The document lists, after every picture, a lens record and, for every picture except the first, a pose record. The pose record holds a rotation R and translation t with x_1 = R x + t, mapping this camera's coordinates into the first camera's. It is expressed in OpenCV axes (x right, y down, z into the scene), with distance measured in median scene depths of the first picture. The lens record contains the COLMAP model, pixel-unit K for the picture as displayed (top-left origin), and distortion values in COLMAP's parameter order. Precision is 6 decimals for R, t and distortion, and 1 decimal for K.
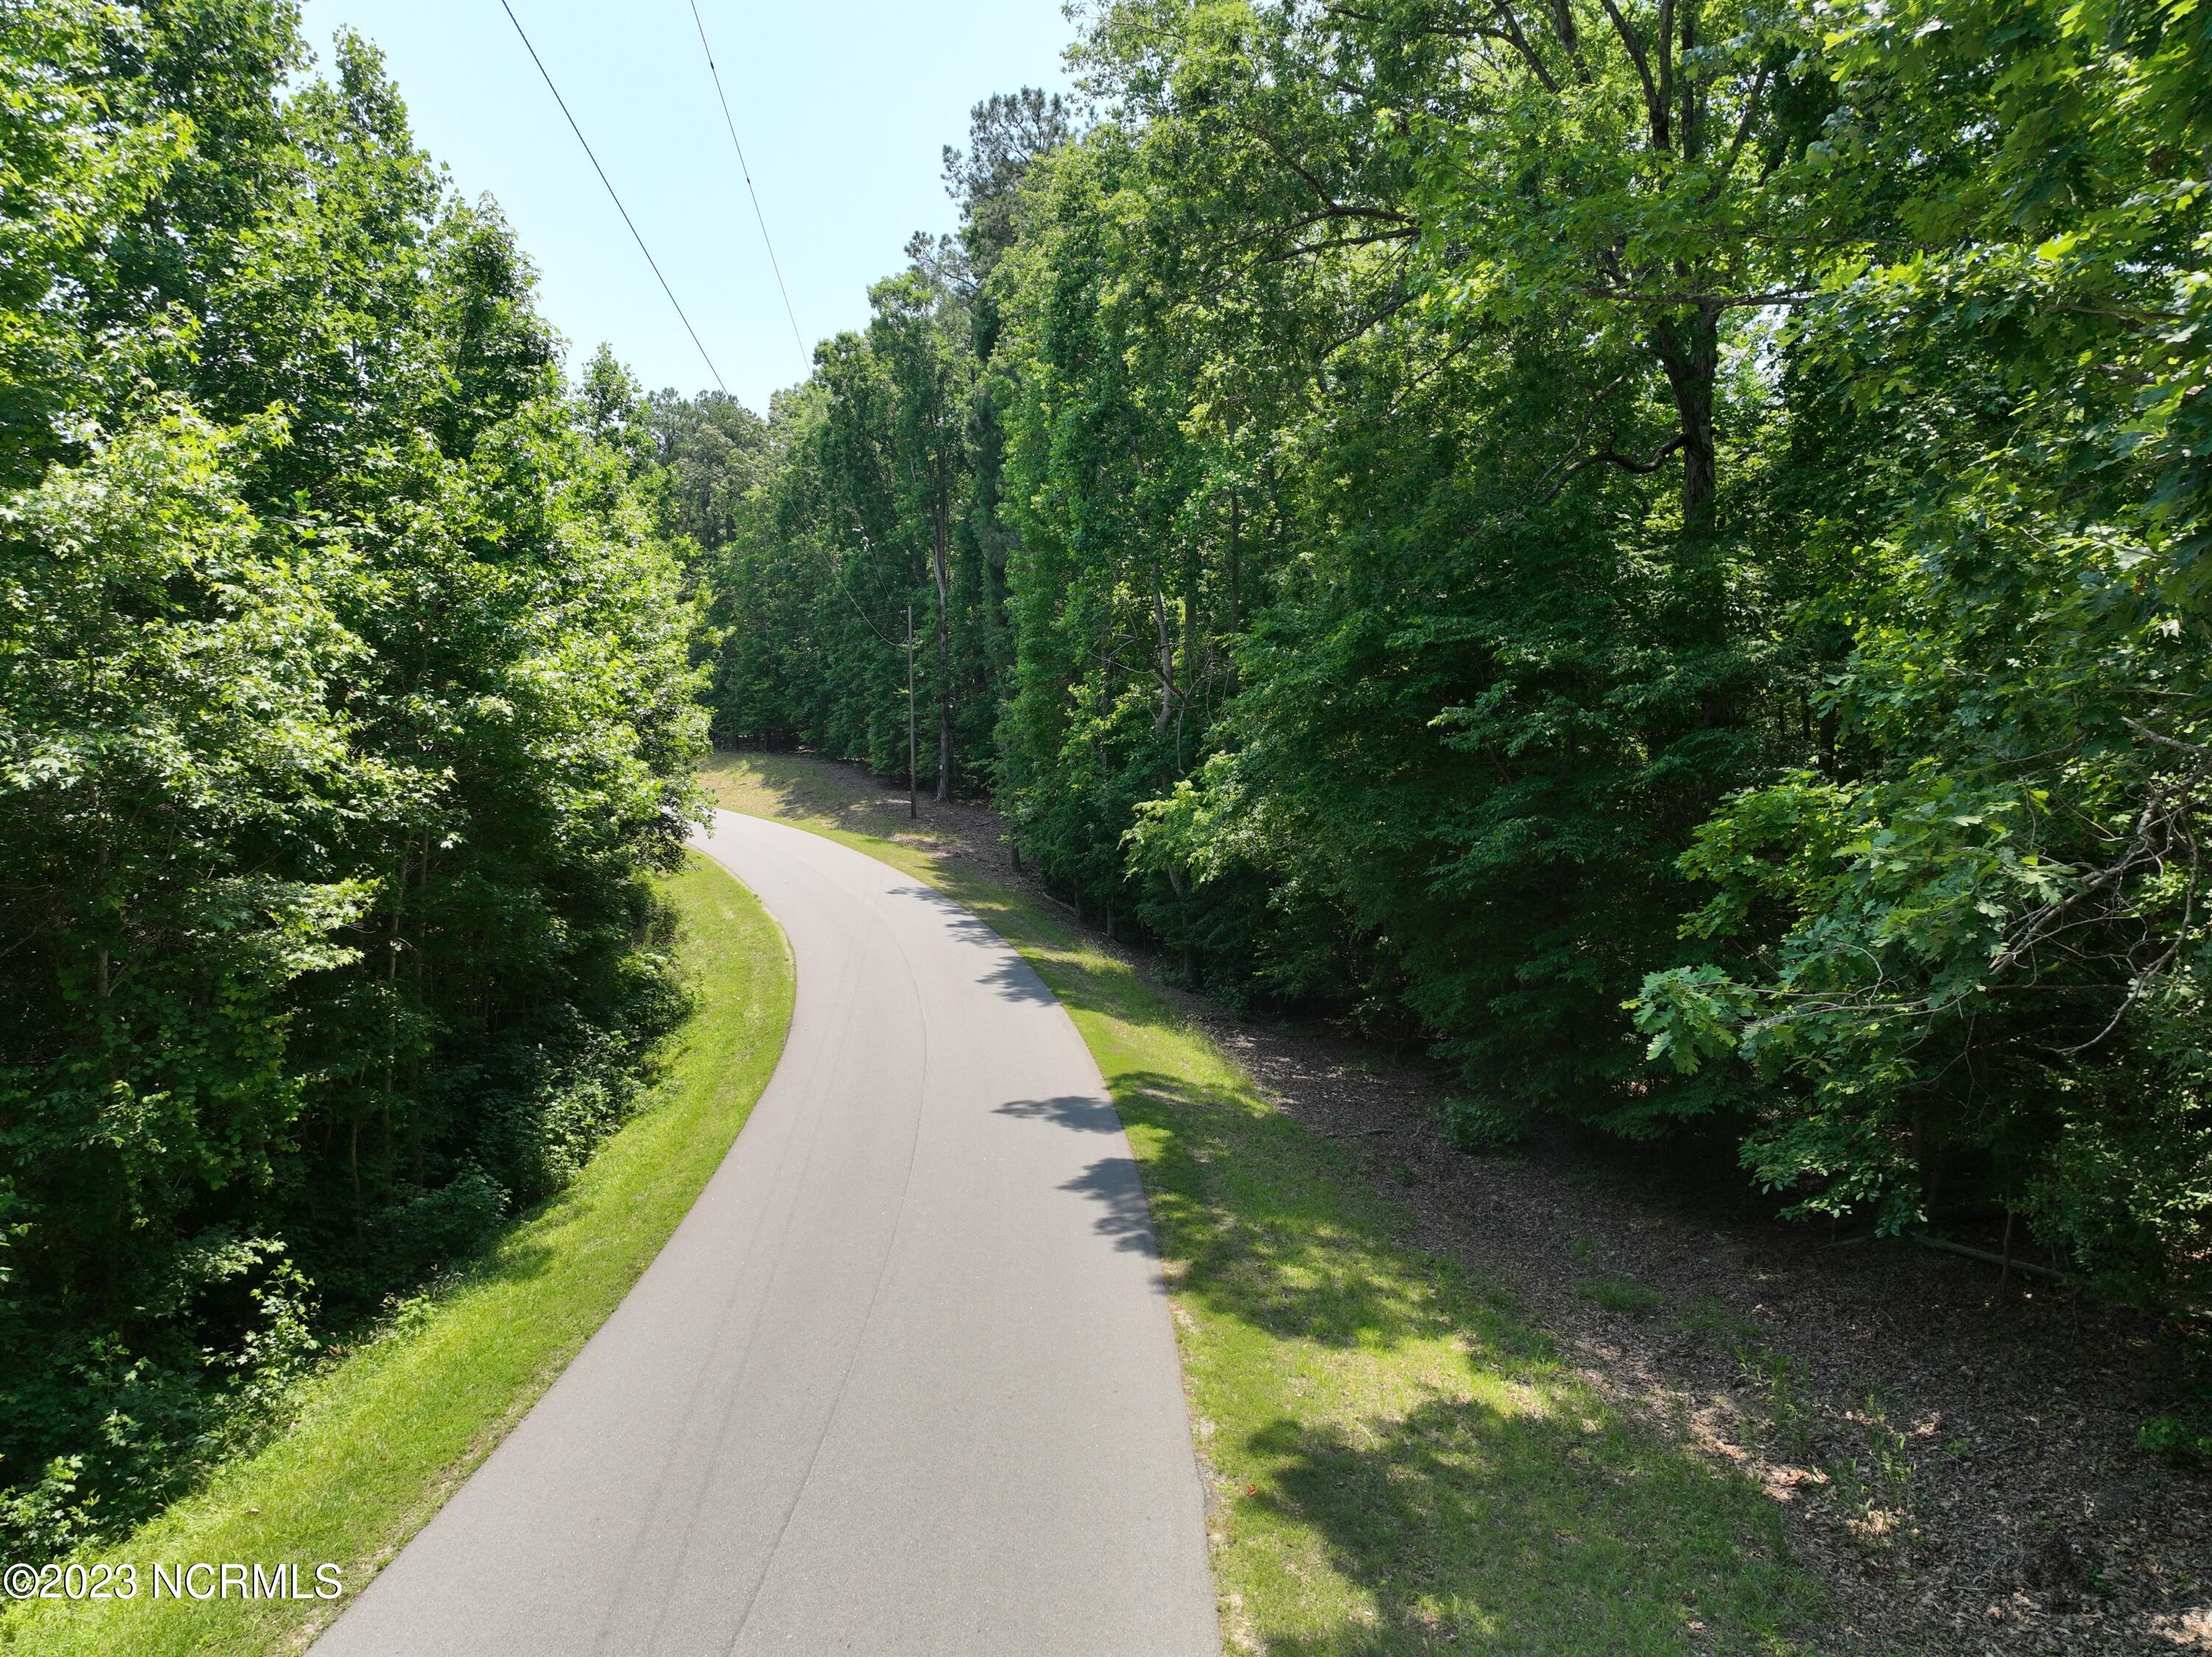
lens RADIAL K [[1560.7, 0, 1109.9], [0, 1560.7, 827.3], [0, 0, 1]] dist [0.000550, 0.017686]
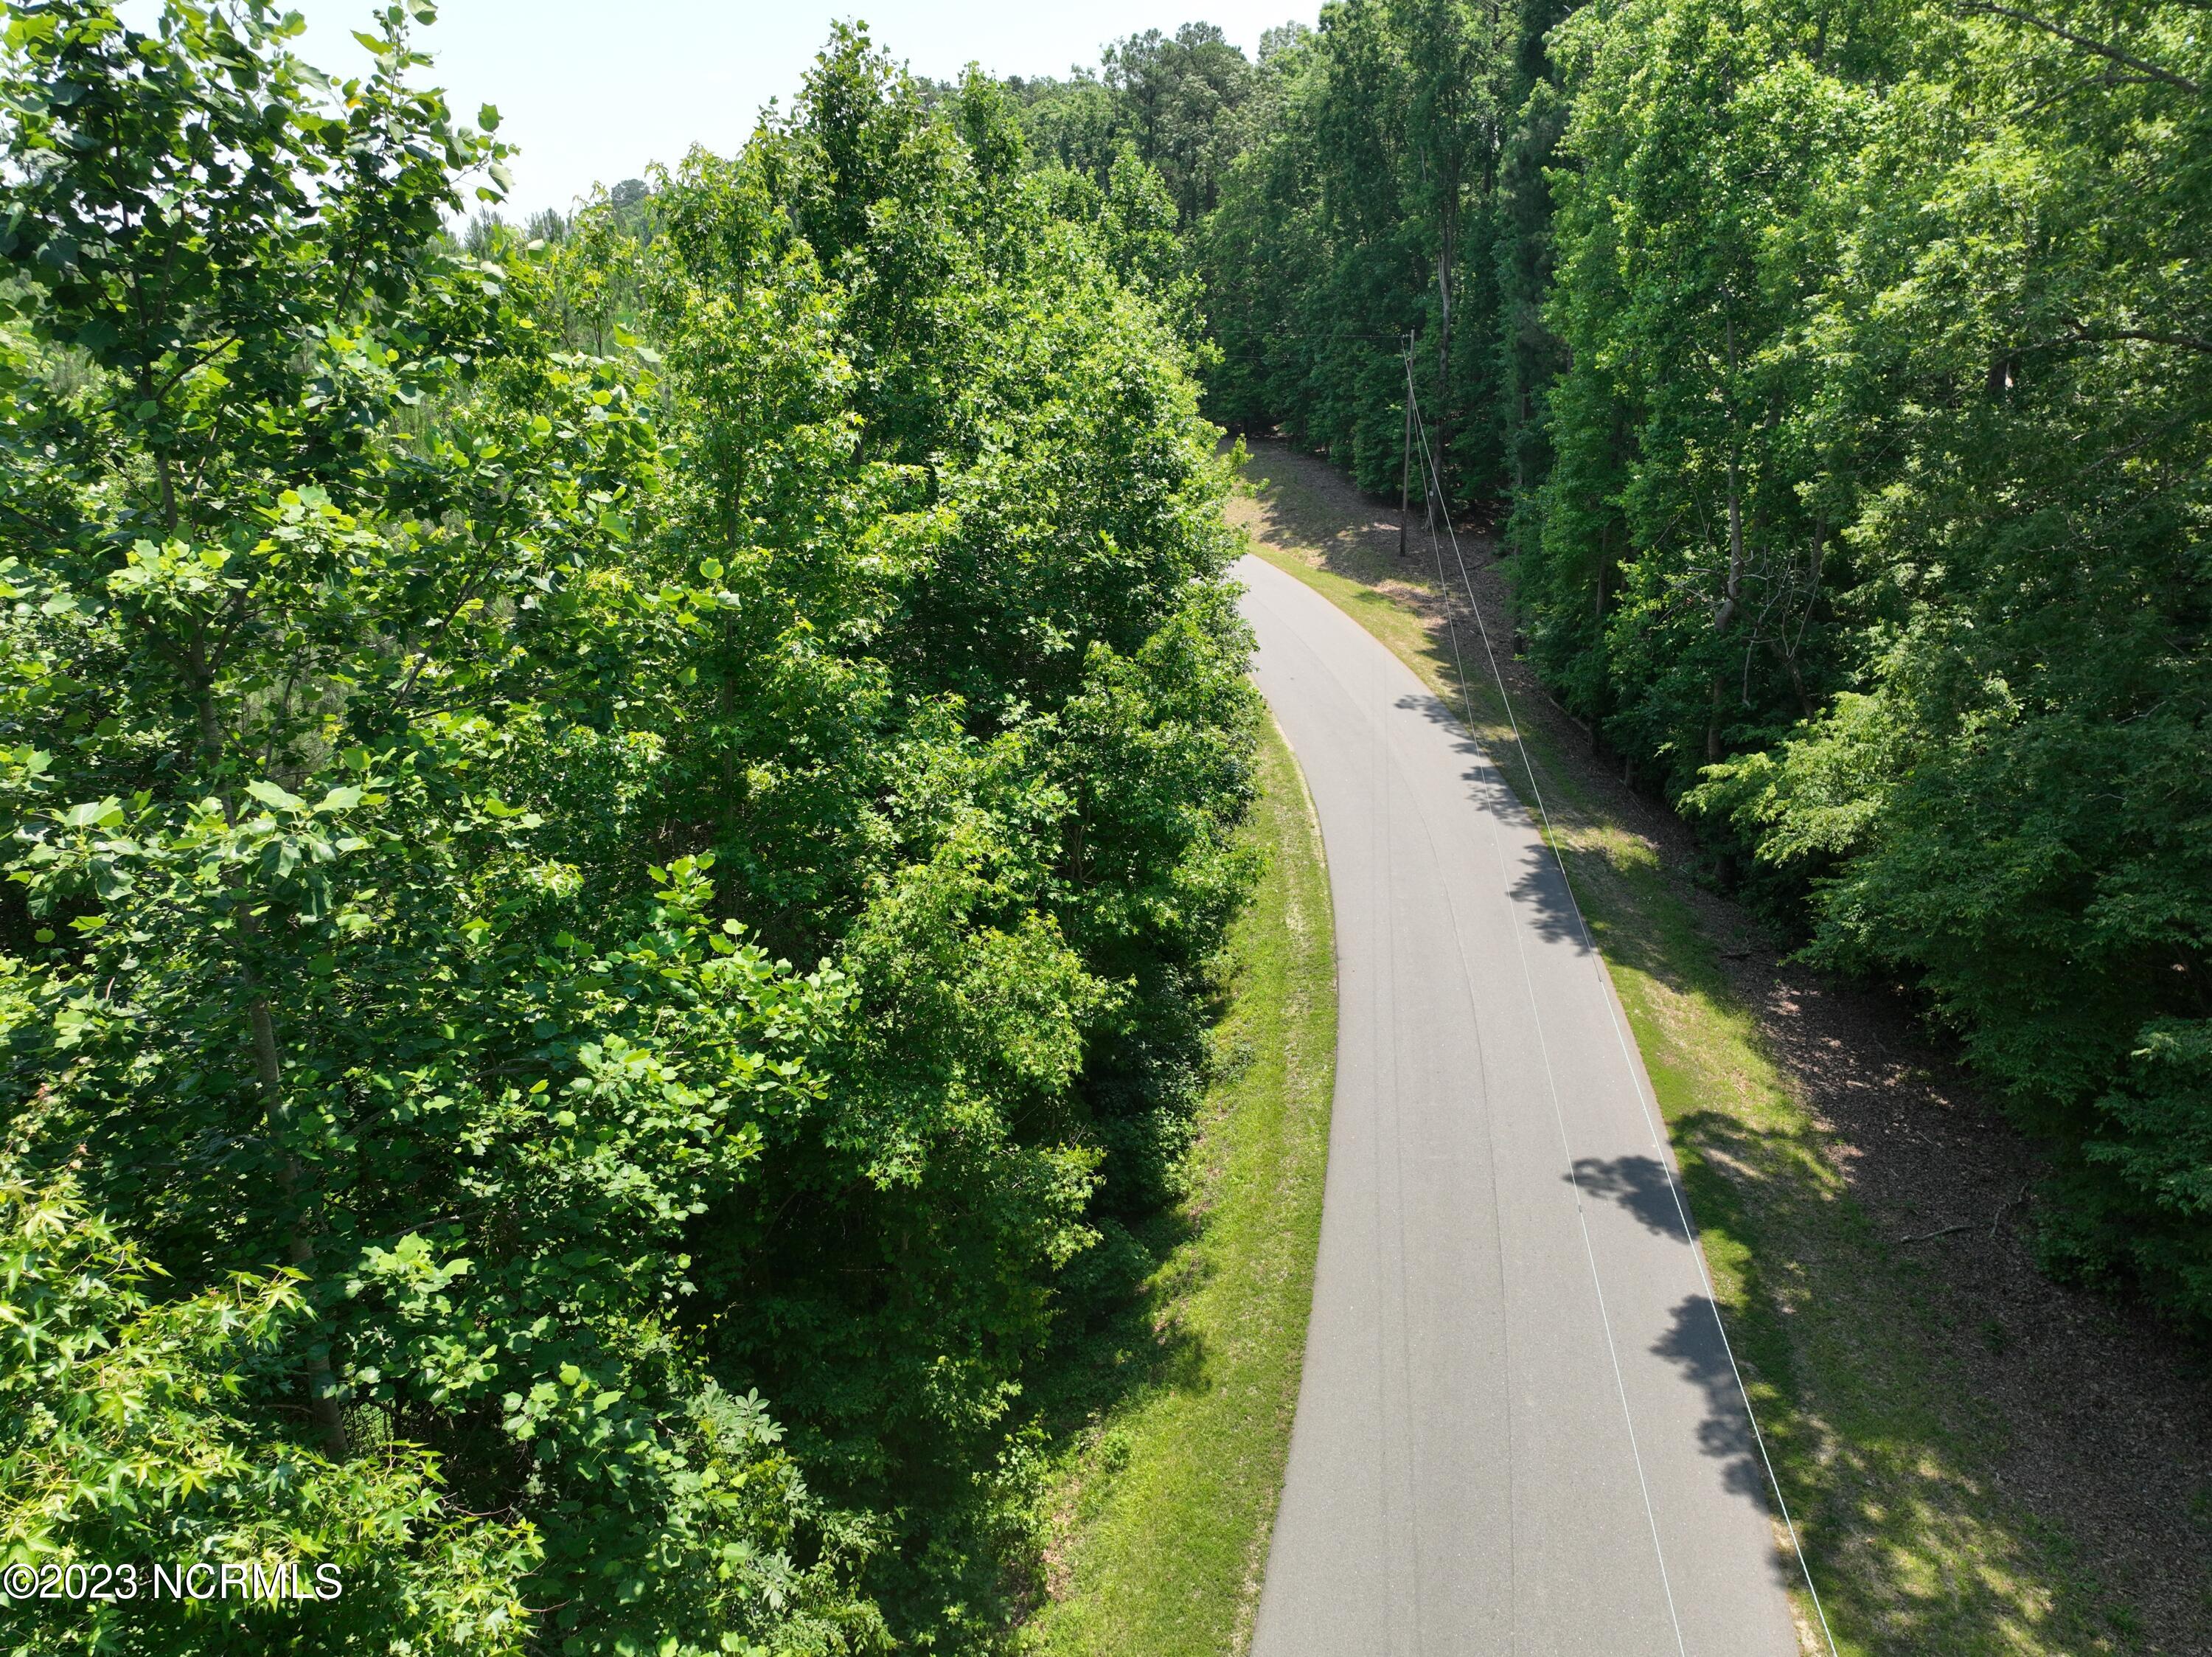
lens RADIAL K [[1560.7, 0, 1108.6], [0, 1560.7, 824.0], [0, 0, 1]] dist [0.000550, 0.017686]
pose [[0.962756, 0.084058, -0.256972, -0.062982], [-0.012791, 0.963539, 0.267262, -0.173330], [0.270068, -0.254022, 0.928728, -0.006824]]
